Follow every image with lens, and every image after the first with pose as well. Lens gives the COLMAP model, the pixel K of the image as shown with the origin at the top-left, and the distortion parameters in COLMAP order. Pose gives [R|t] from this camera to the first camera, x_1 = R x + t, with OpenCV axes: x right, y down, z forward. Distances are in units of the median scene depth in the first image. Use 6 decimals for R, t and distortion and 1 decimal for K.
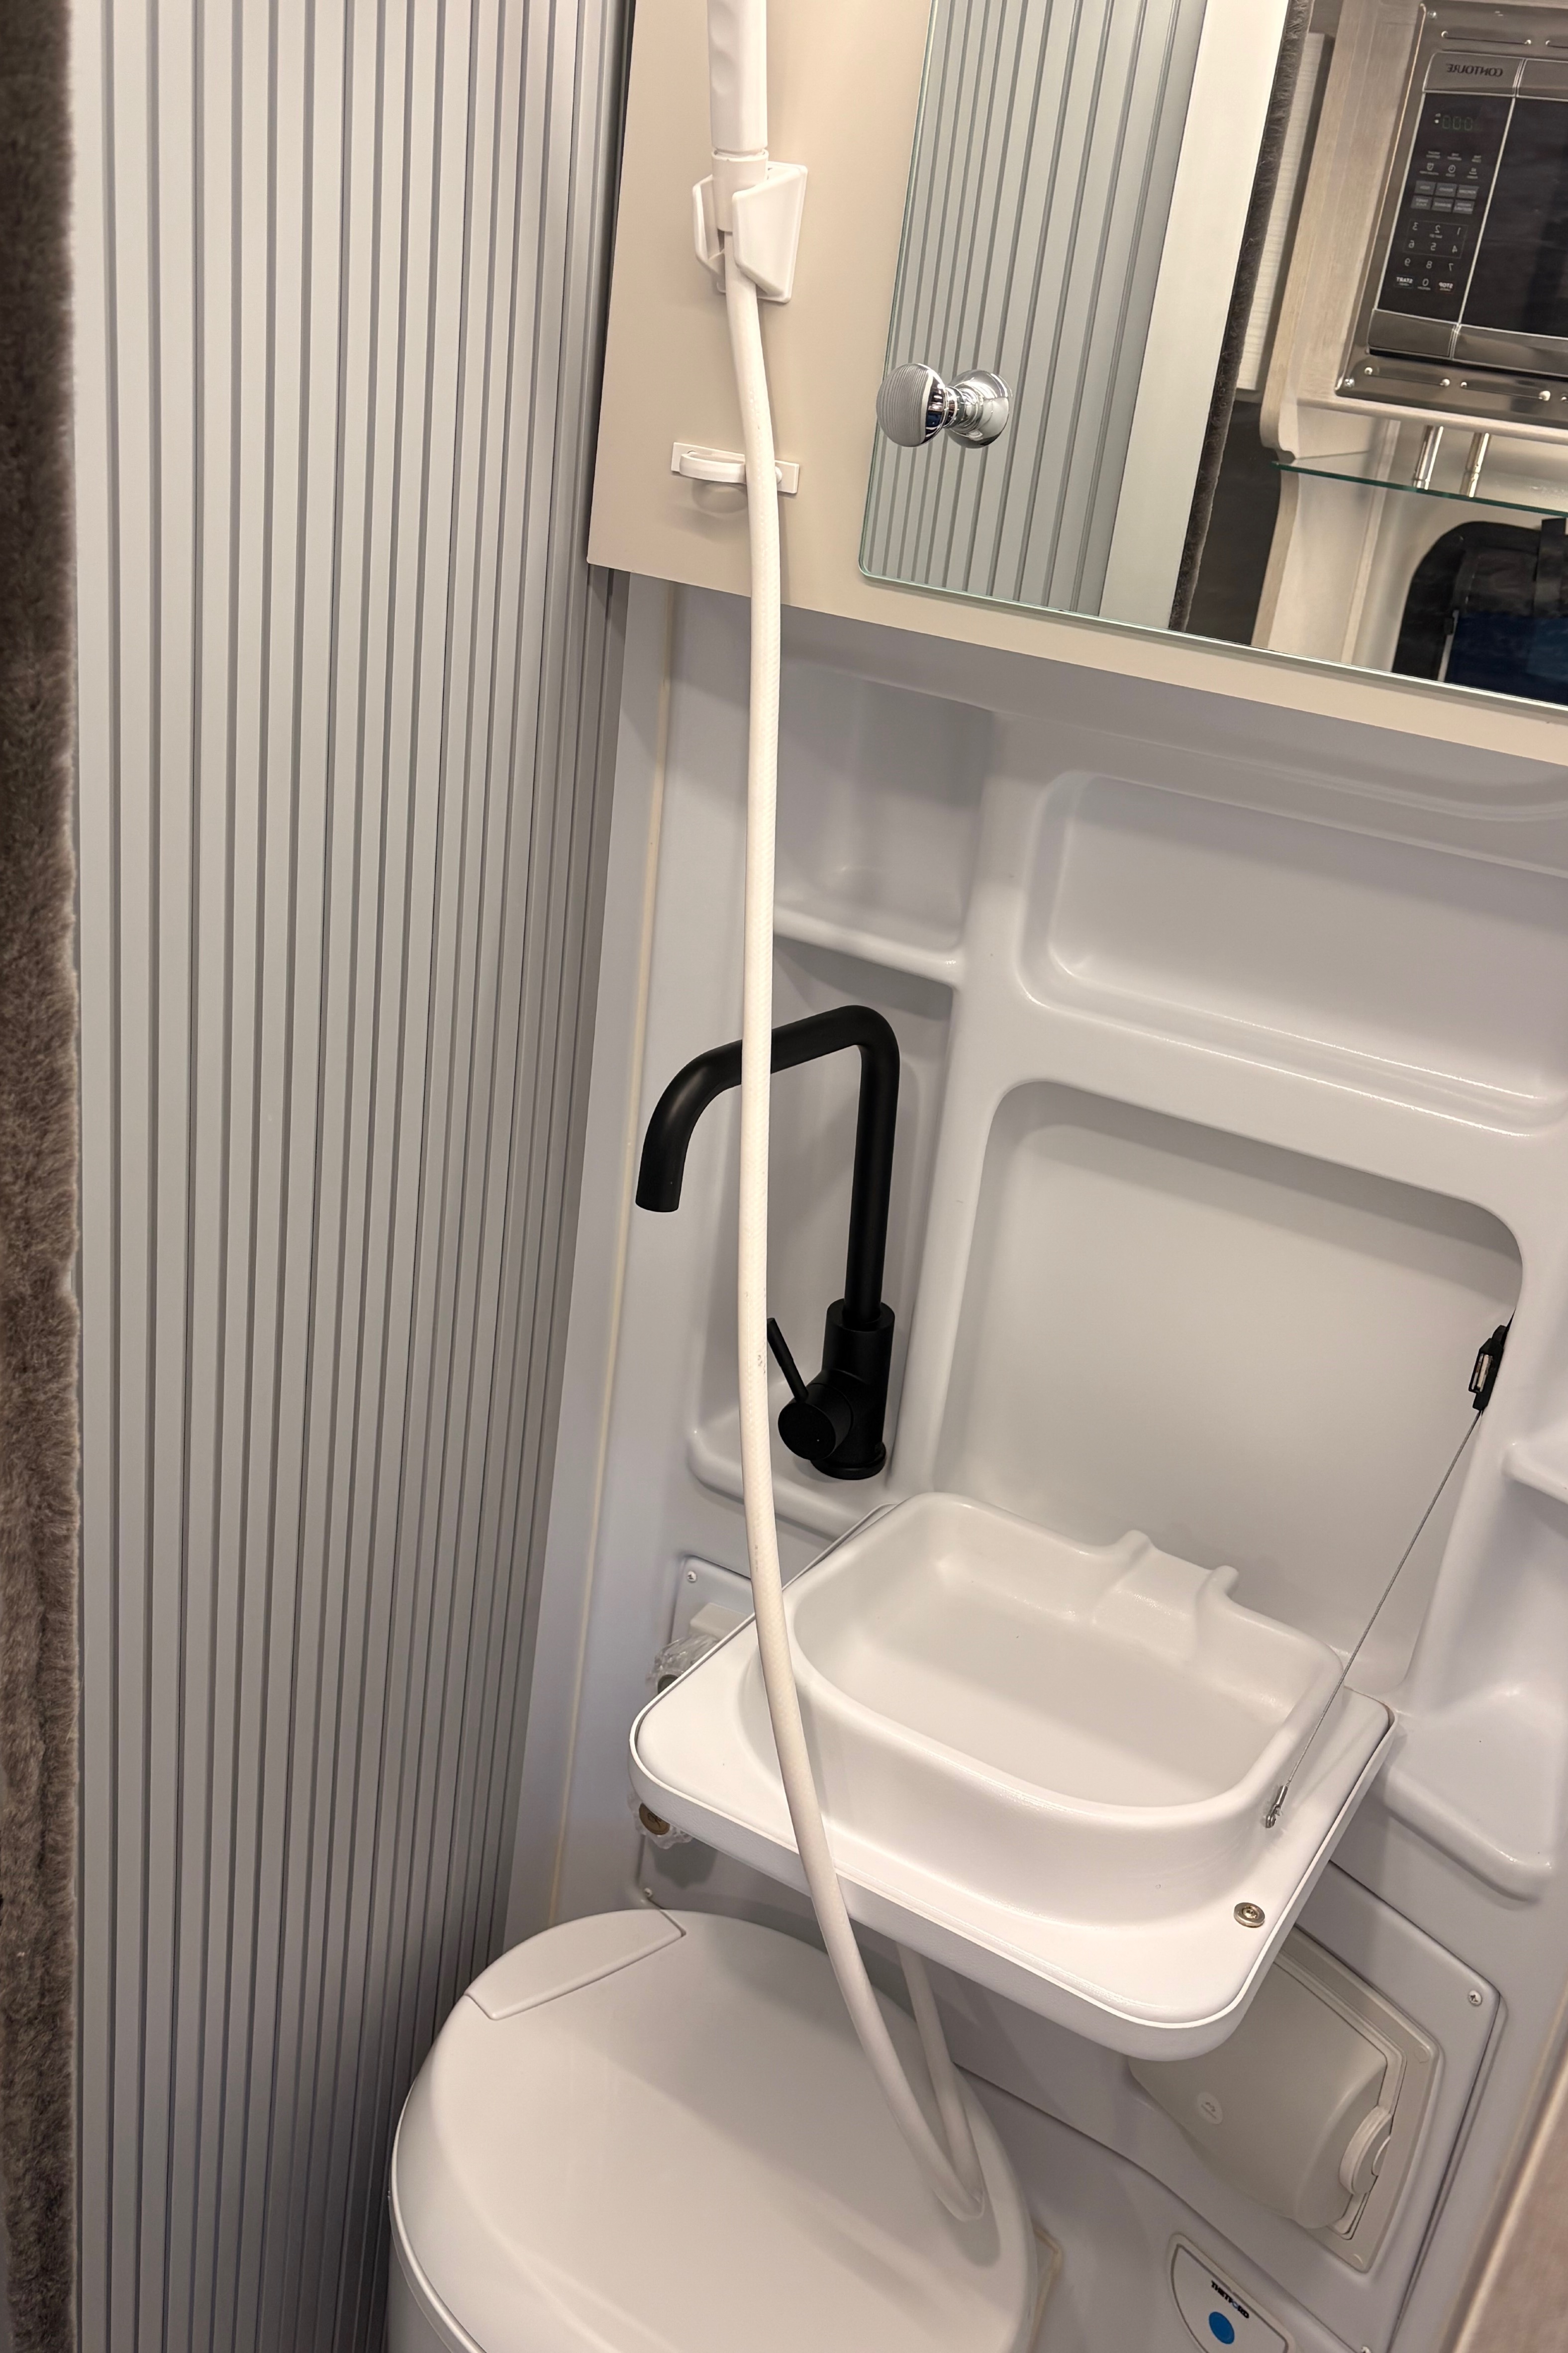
lens RADIAL K [[2059.2, 0, 784.0], [0, 2059.2, 1176.5], [0, 0, 1]] dist [0.000766, 0.016412]
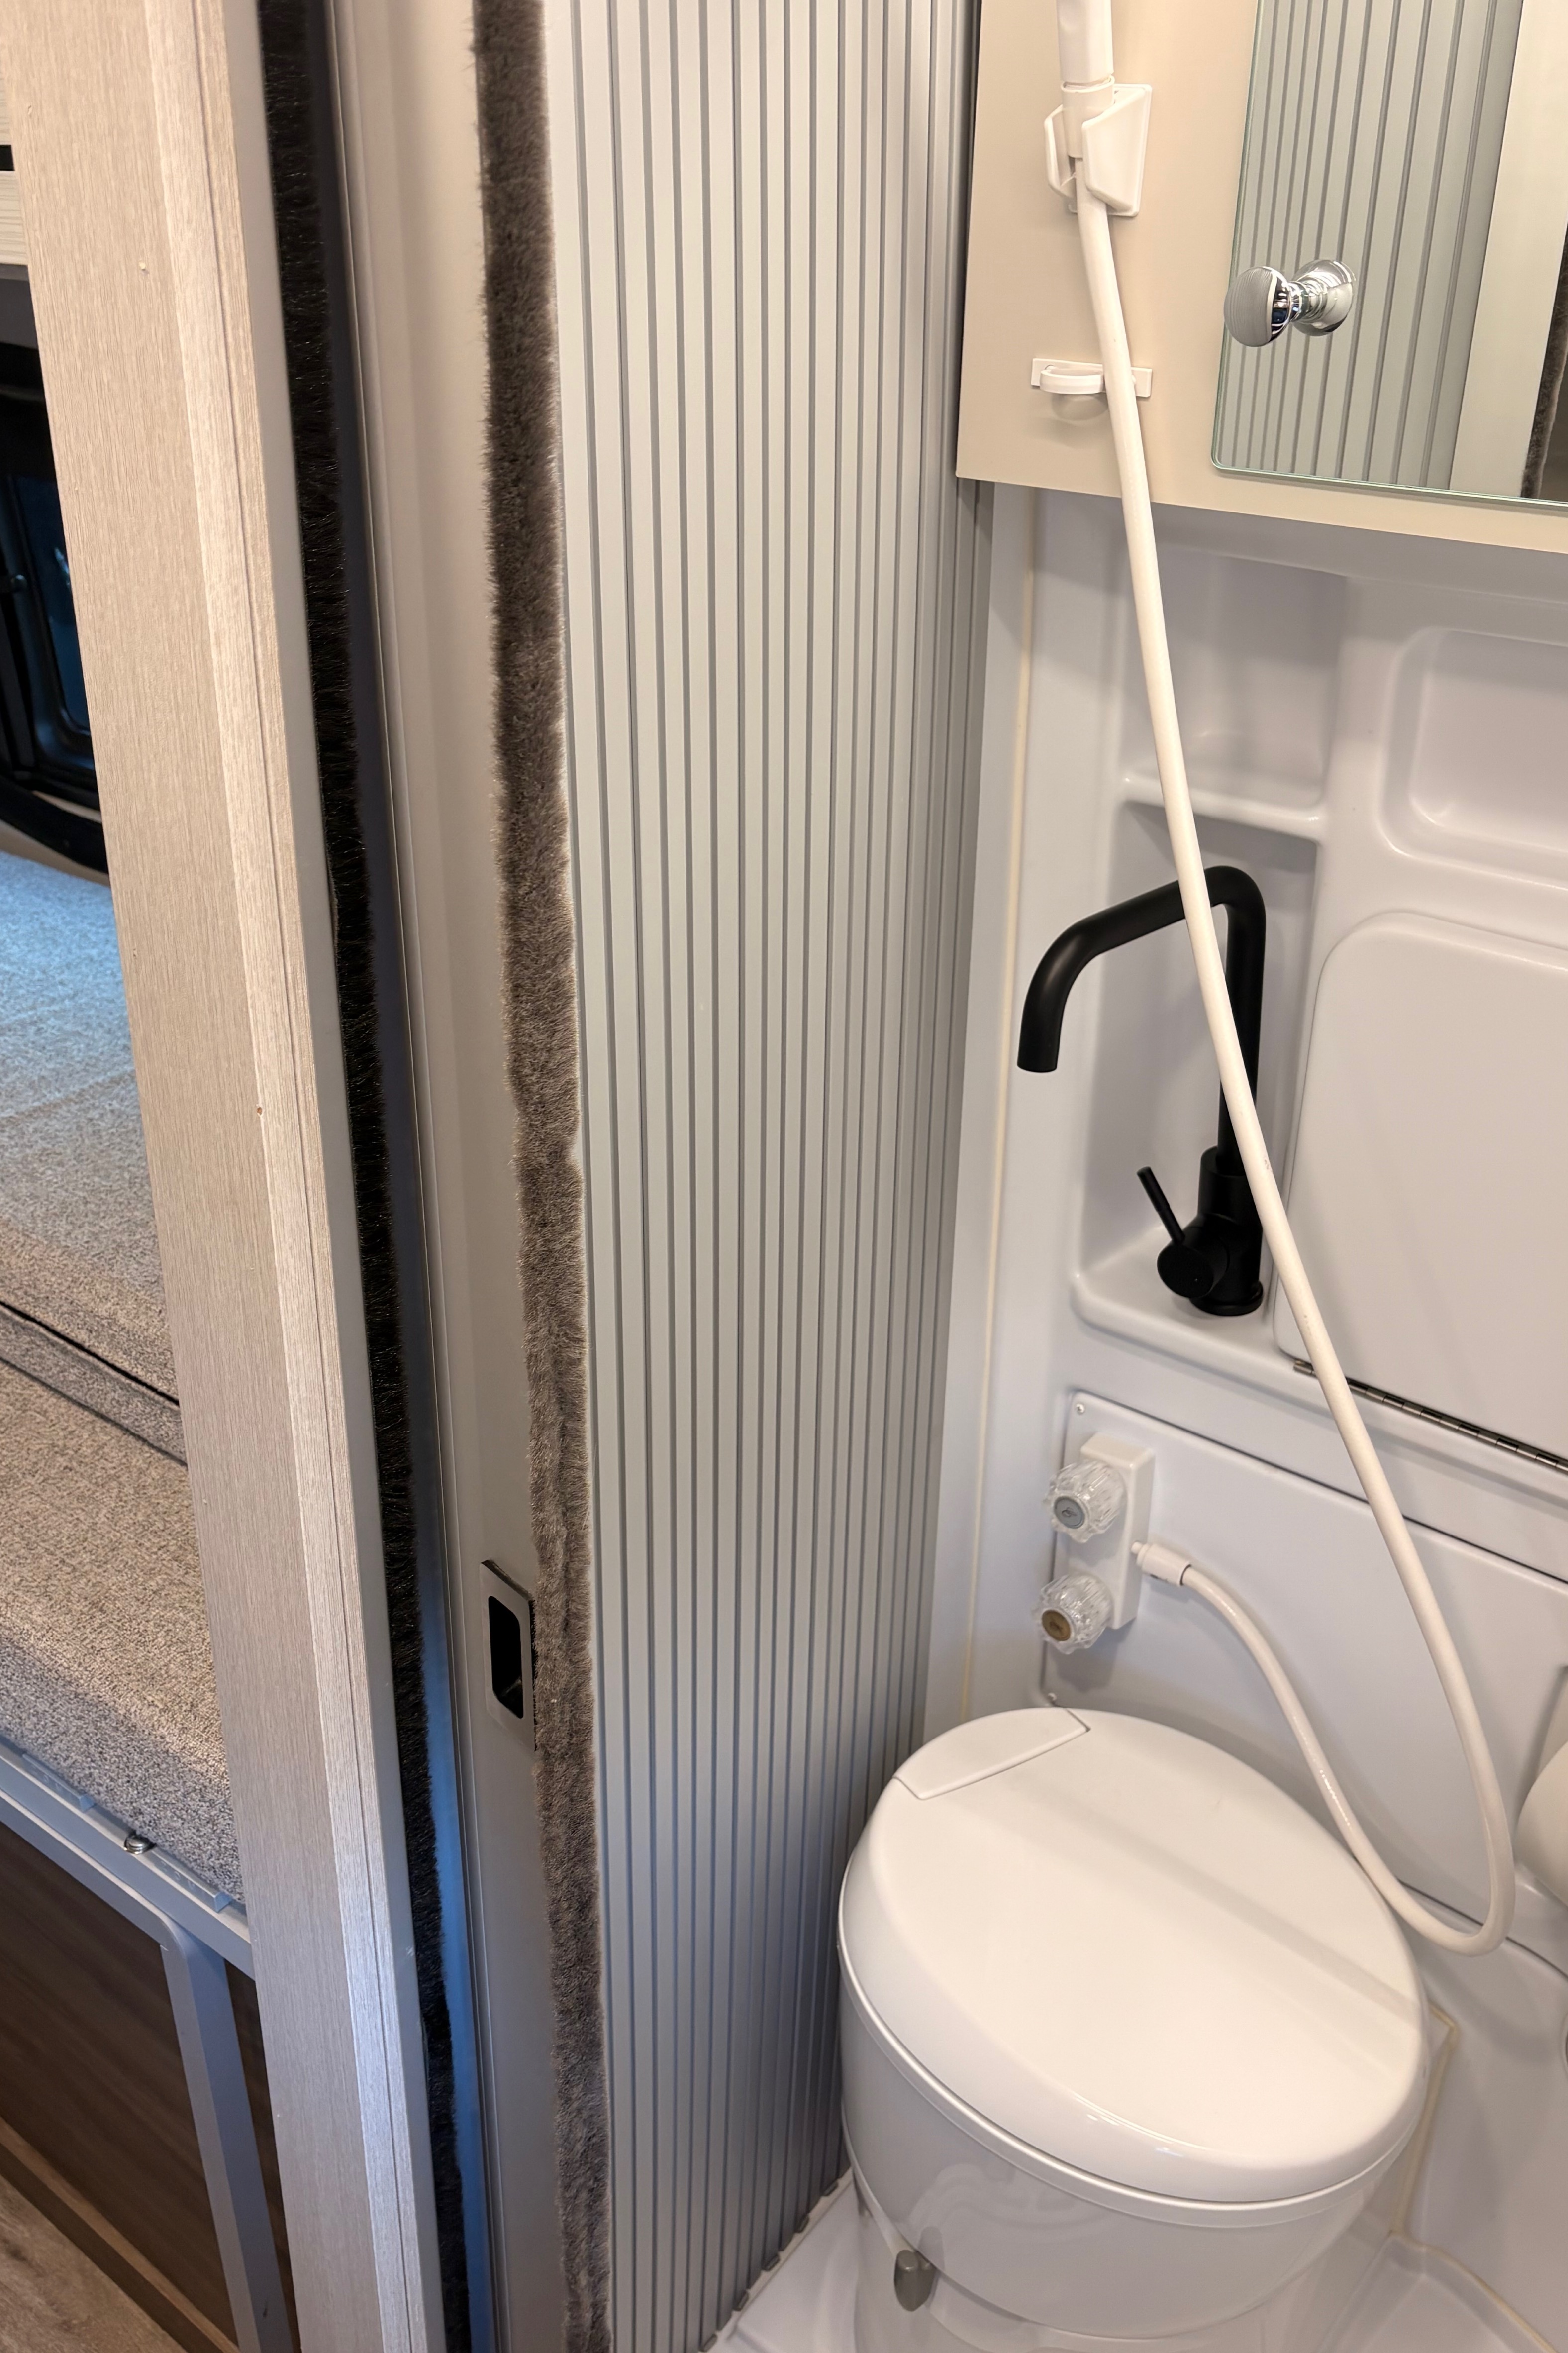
lens RADIAL K [[2093.8, 0, 788.7], [0, 2093.8, 1210.4], [0, 0, 1]] dist [0.122672, -0.293468]
pose [[0.984638, -0.034957, -0.171074, -0.005884], [0.048978, 0.995715, 0.078436, -0.004900], [0.167599, -0.085610, 0.982131, -0.160987]]
